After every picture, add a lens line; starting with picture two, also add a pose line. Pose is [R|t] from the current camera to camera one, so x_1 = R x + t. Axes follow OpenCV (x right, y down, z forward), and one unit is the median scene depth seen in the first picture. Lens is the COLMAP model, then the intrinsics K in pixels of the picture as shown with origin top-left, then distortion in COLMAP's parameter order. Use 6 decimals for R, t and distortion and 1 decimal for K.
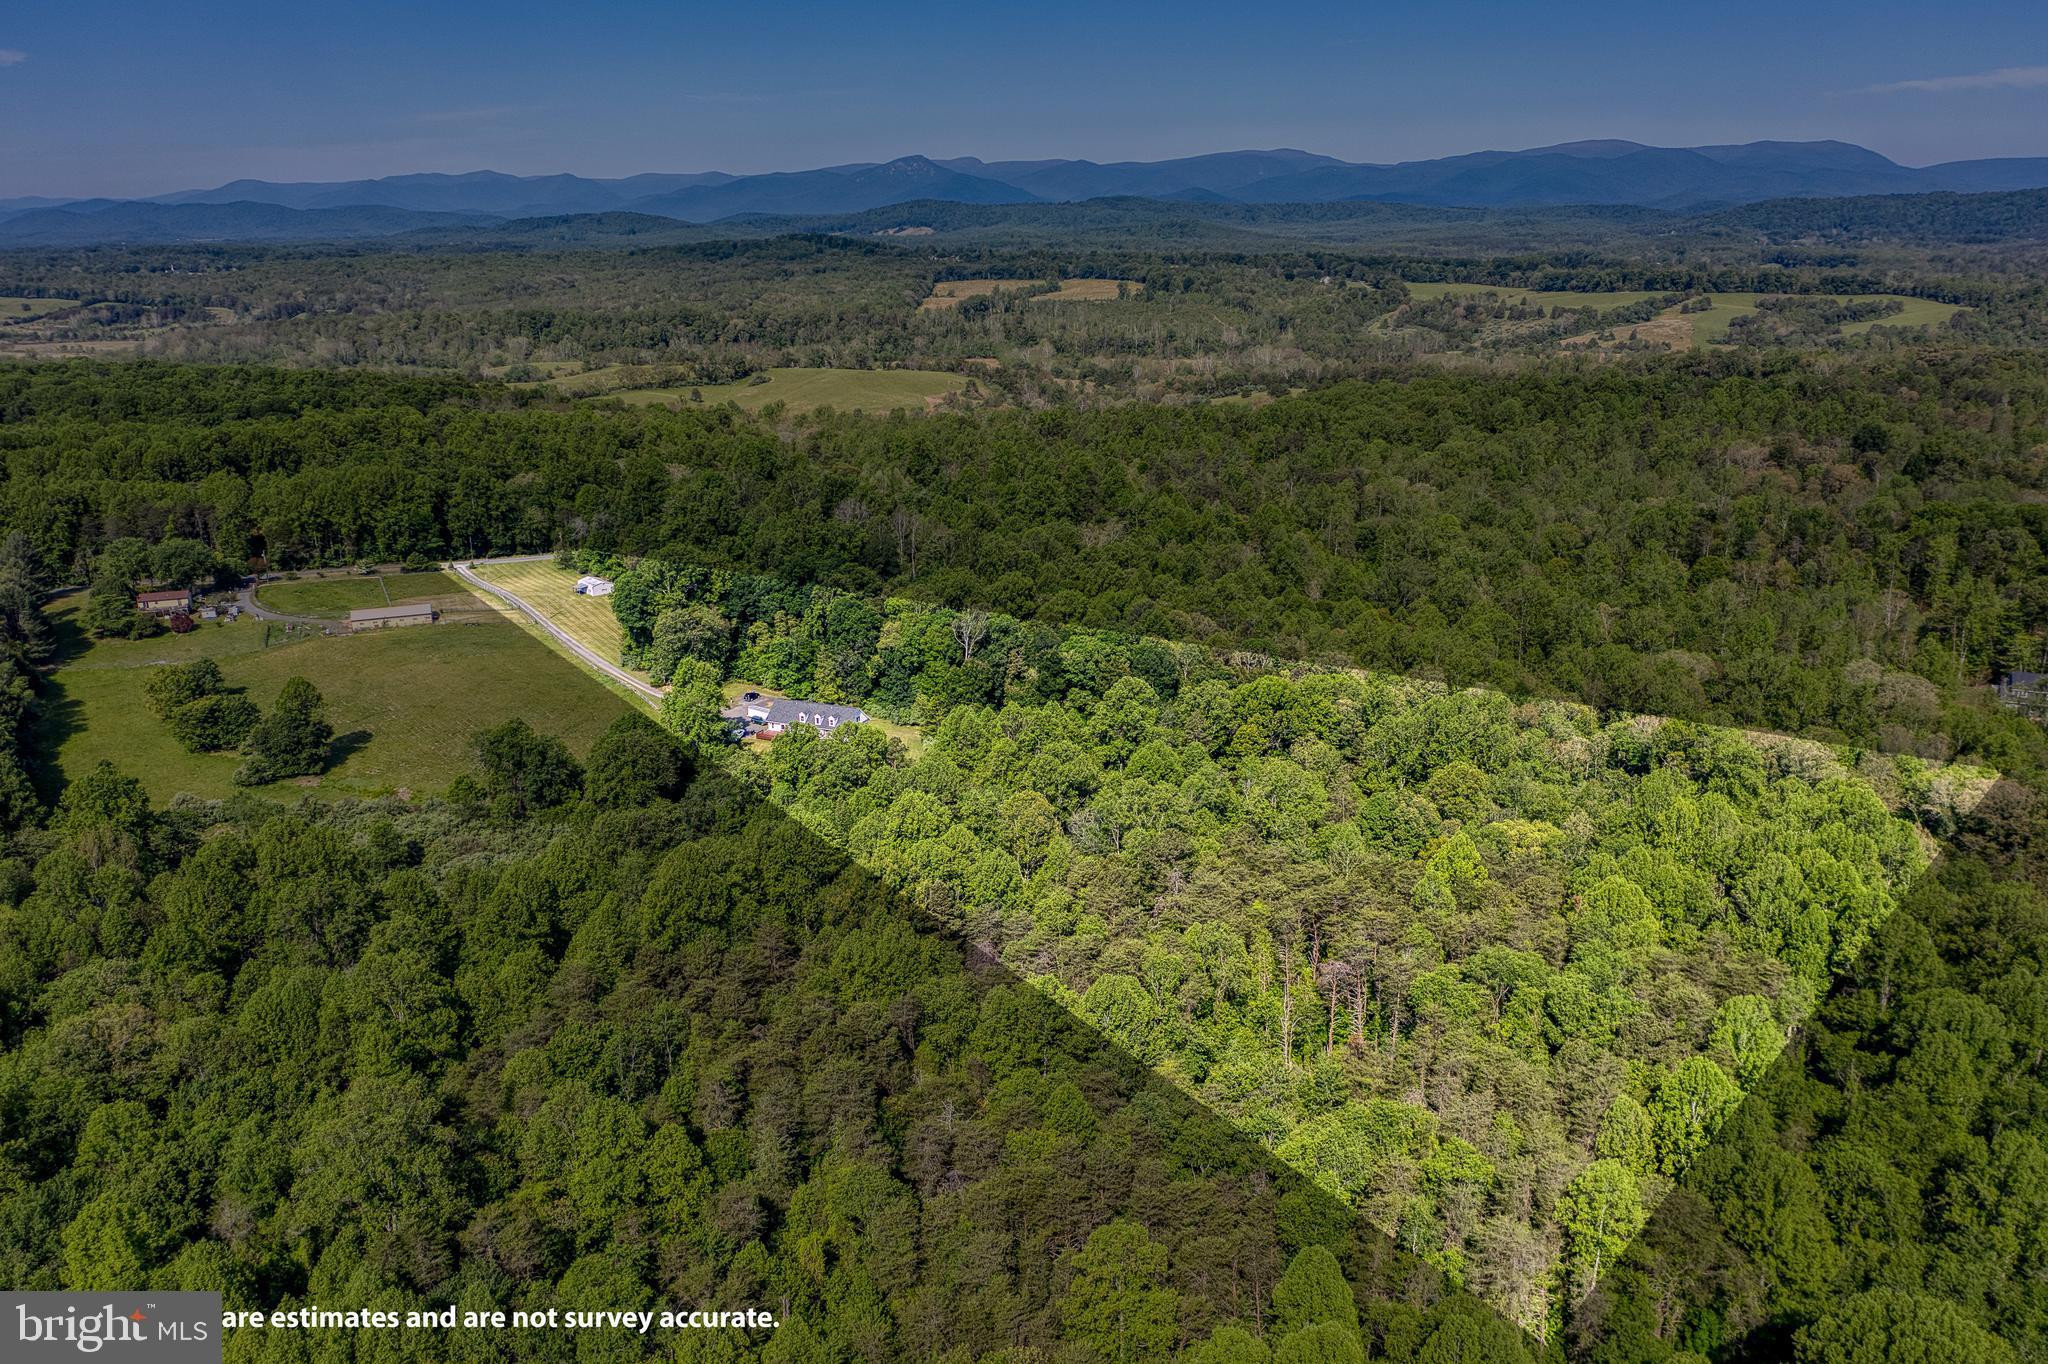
lens RADIAL K [[1569.5, 0, 1021.1], [0, 1569.5, 666.8], [0, 0, 1]] dist [0.008139, -0.019734]
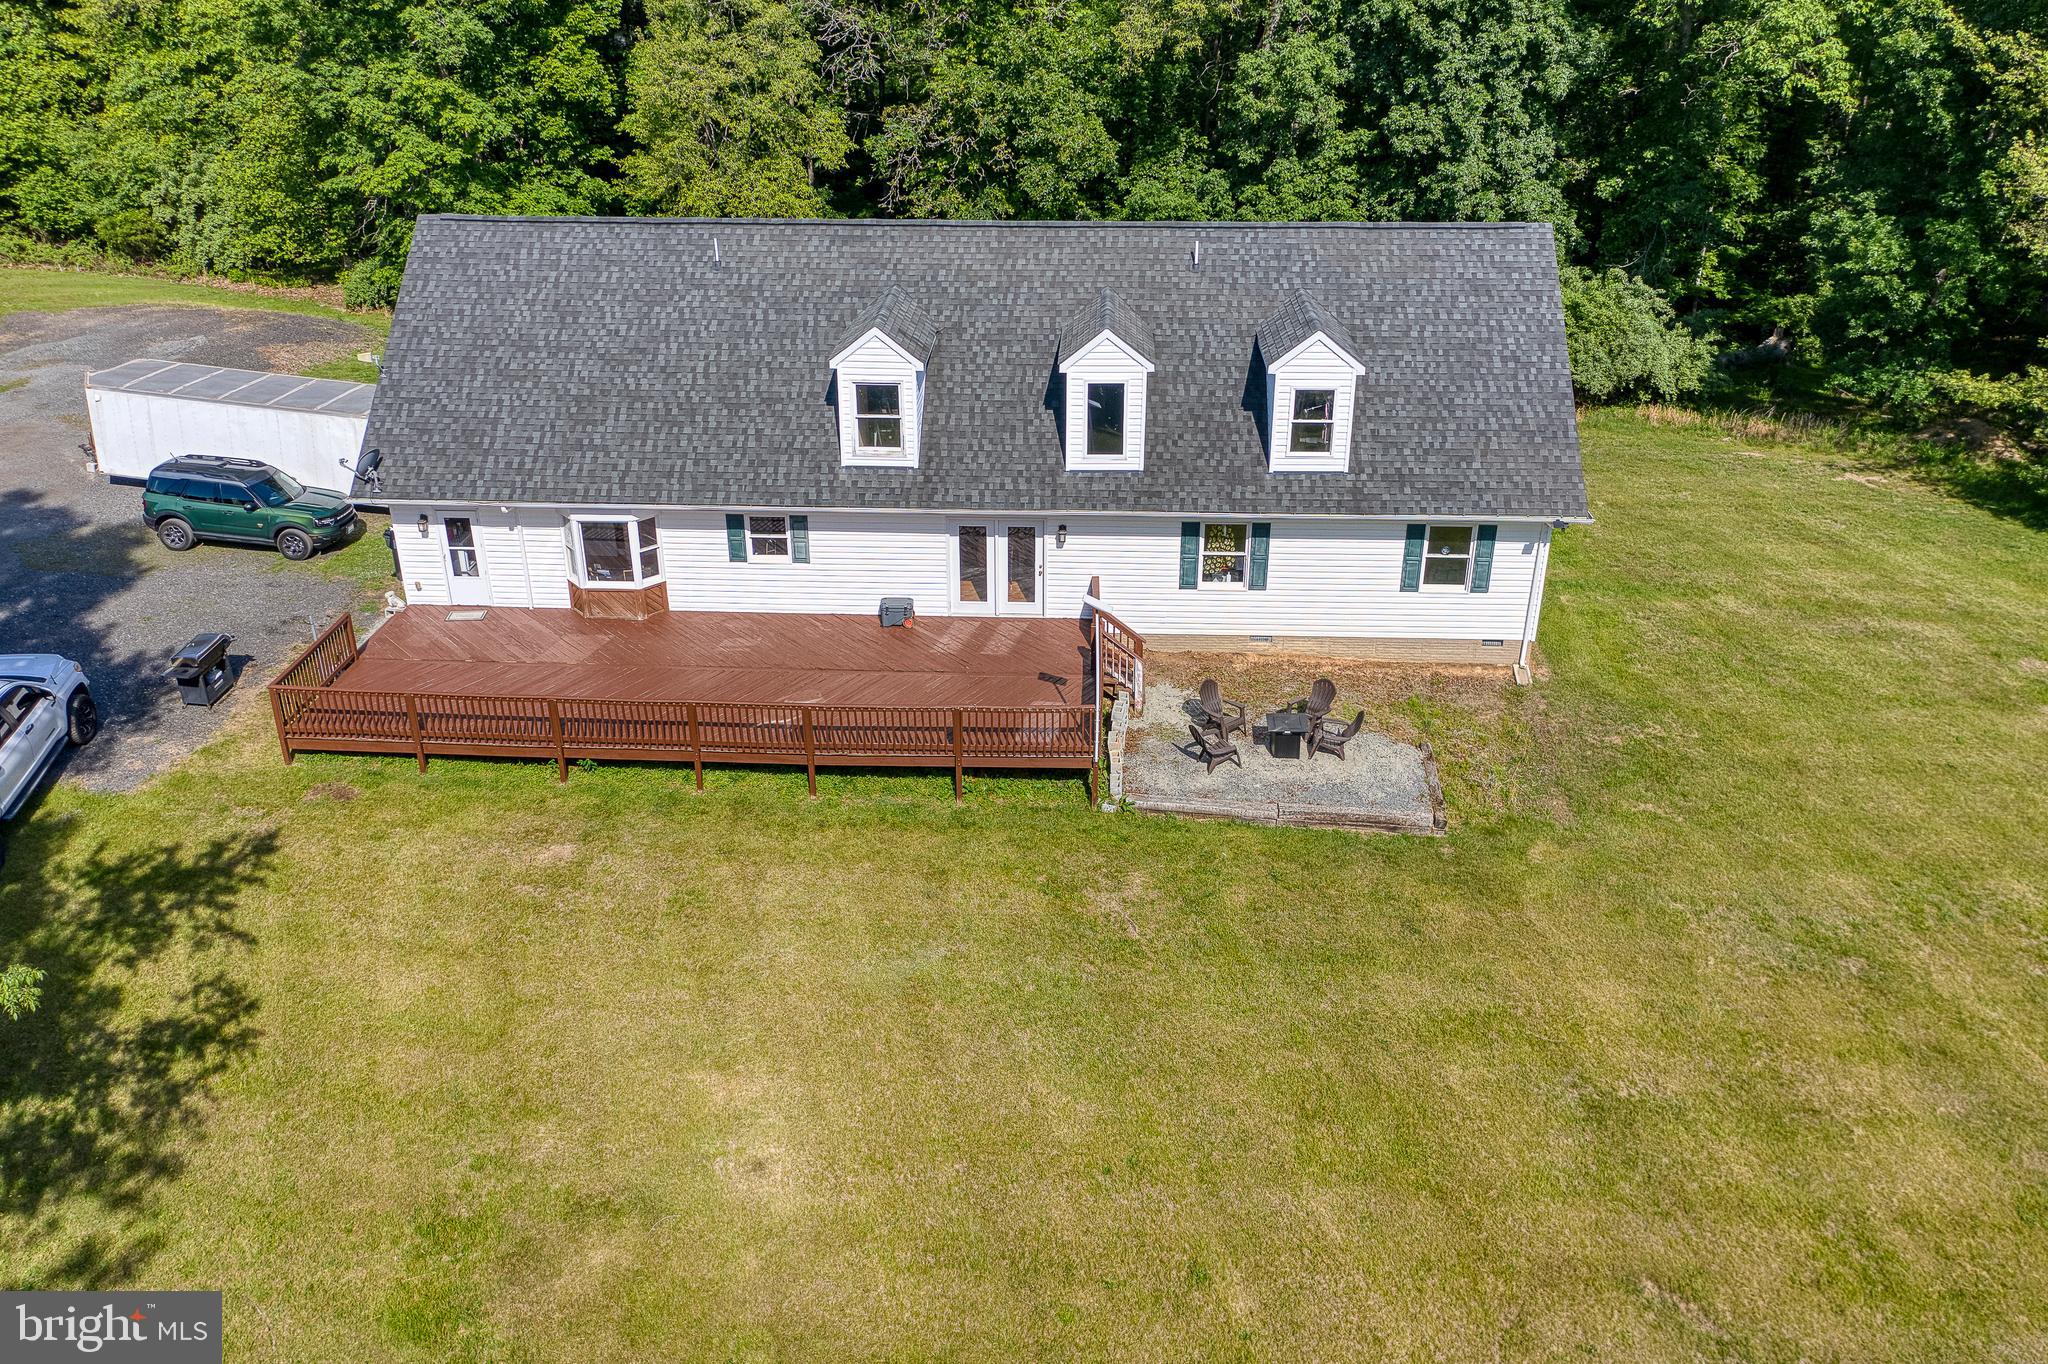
lens RADIAL K [[1569.5, 0, 1021.1], [0, 1569.5, 666.8], [0, 0, 1]] dist [0.008139, -0.019734]
pose [[0.938117, -0.145996, 0.314040, -0.156600], [0.087775, 0.977424, 0.192193, 0.030148], [-0.335009, -0.152734, 0.929753, 0.911035]]
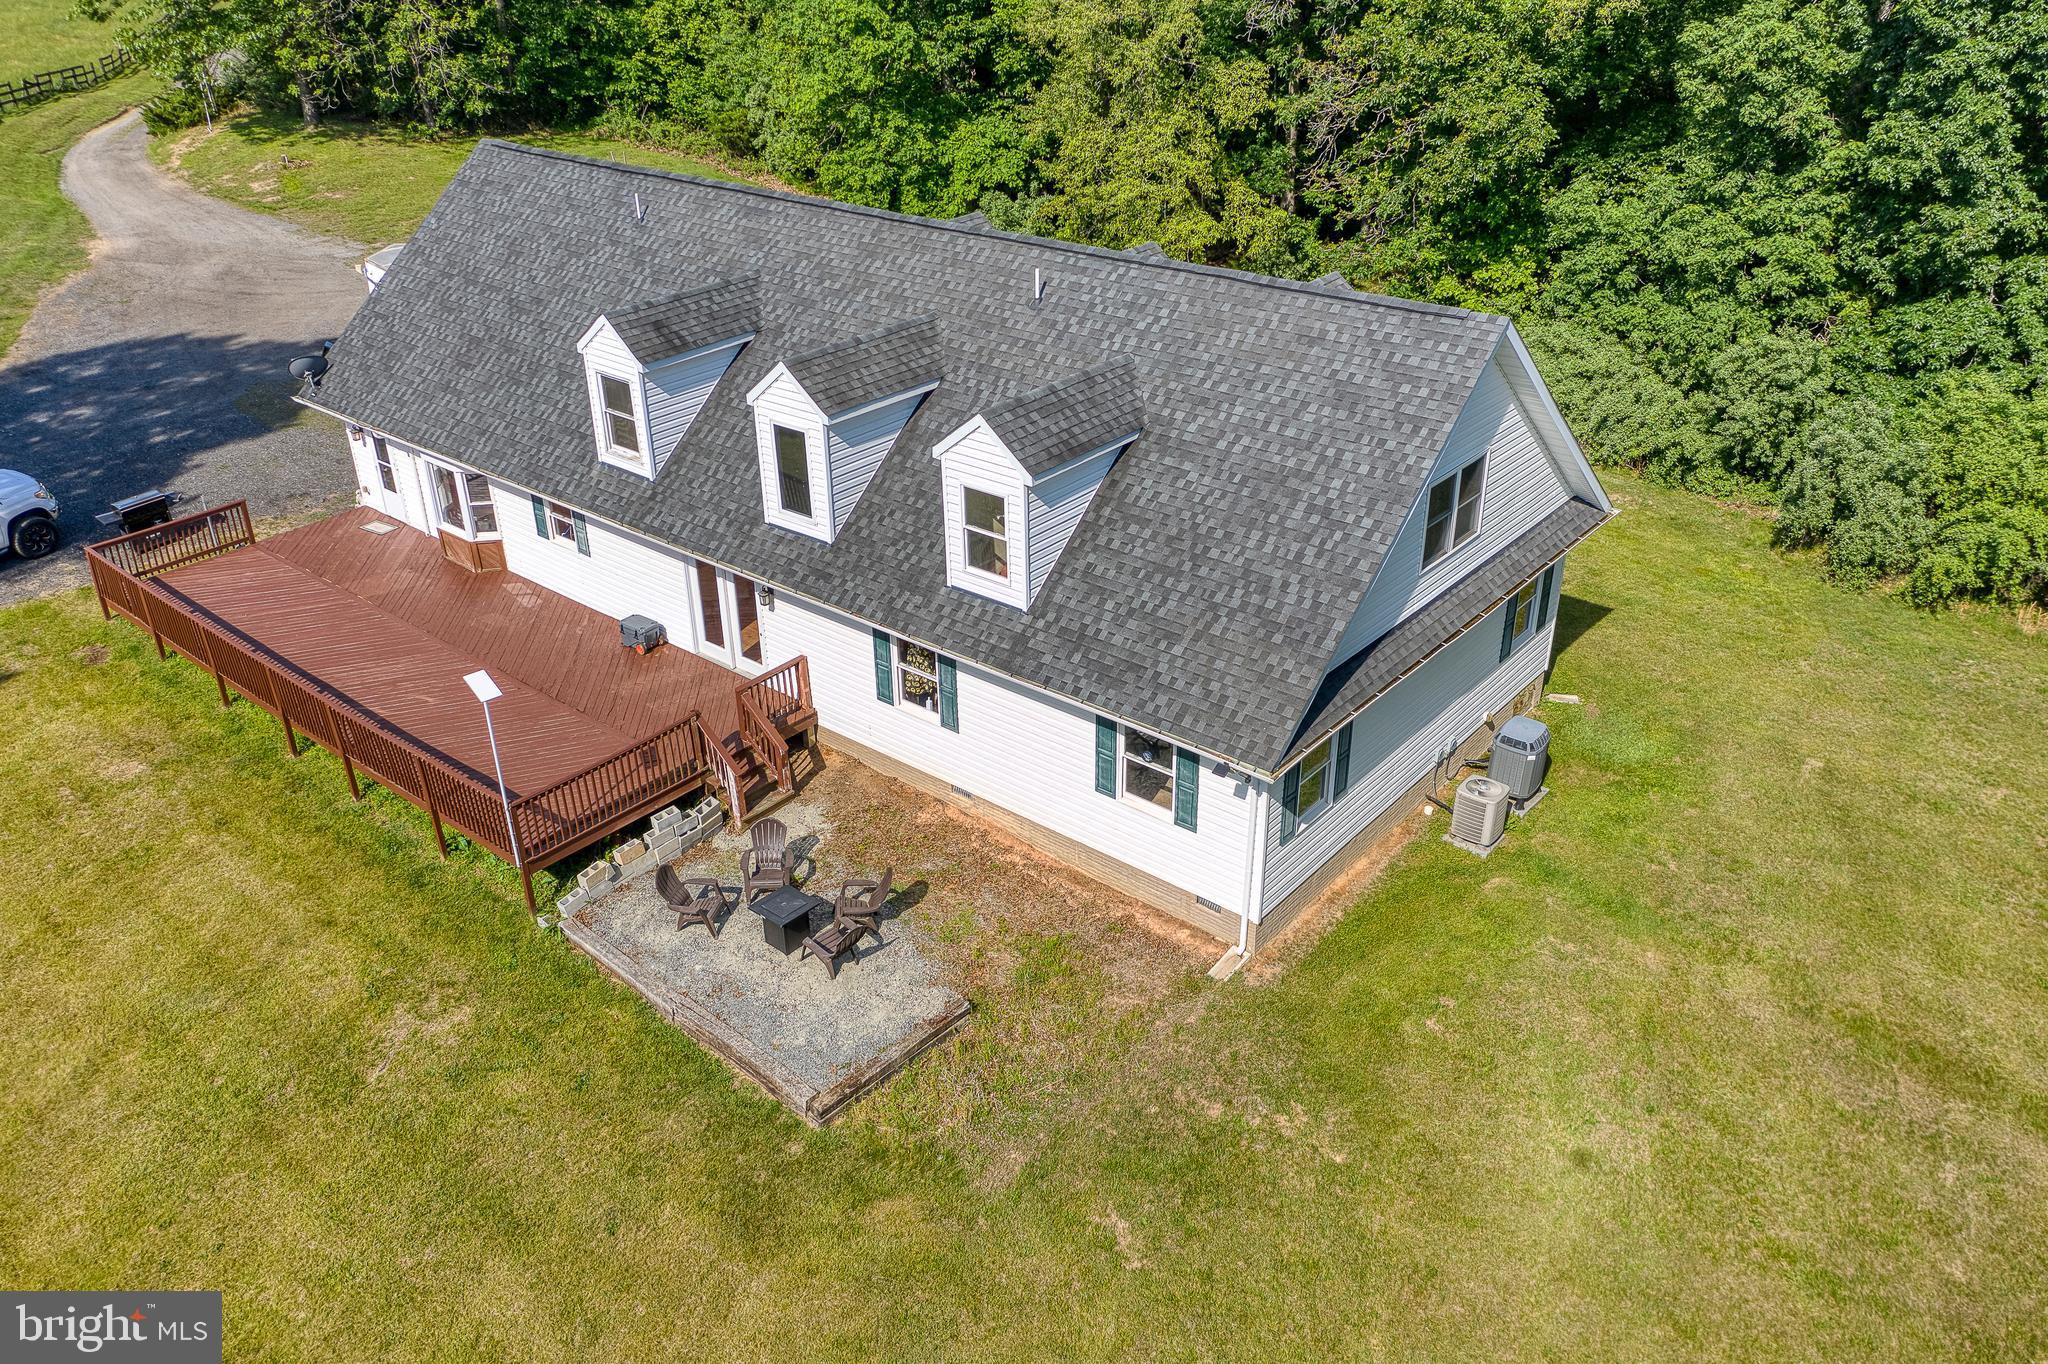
lens RADIAL K [[1569.5, 0, 1021.1], [0, 1569.5, 666.8], [0, 0, 1]] dist [0.008139, -0.019734]
pose [[0.956437, 0.131385, -0.260702, -0.103152], [-0.071257, 0.971059, 0.227962, 0.026324], [0.283108, -0.199454, 0.938119, 0.925310]]
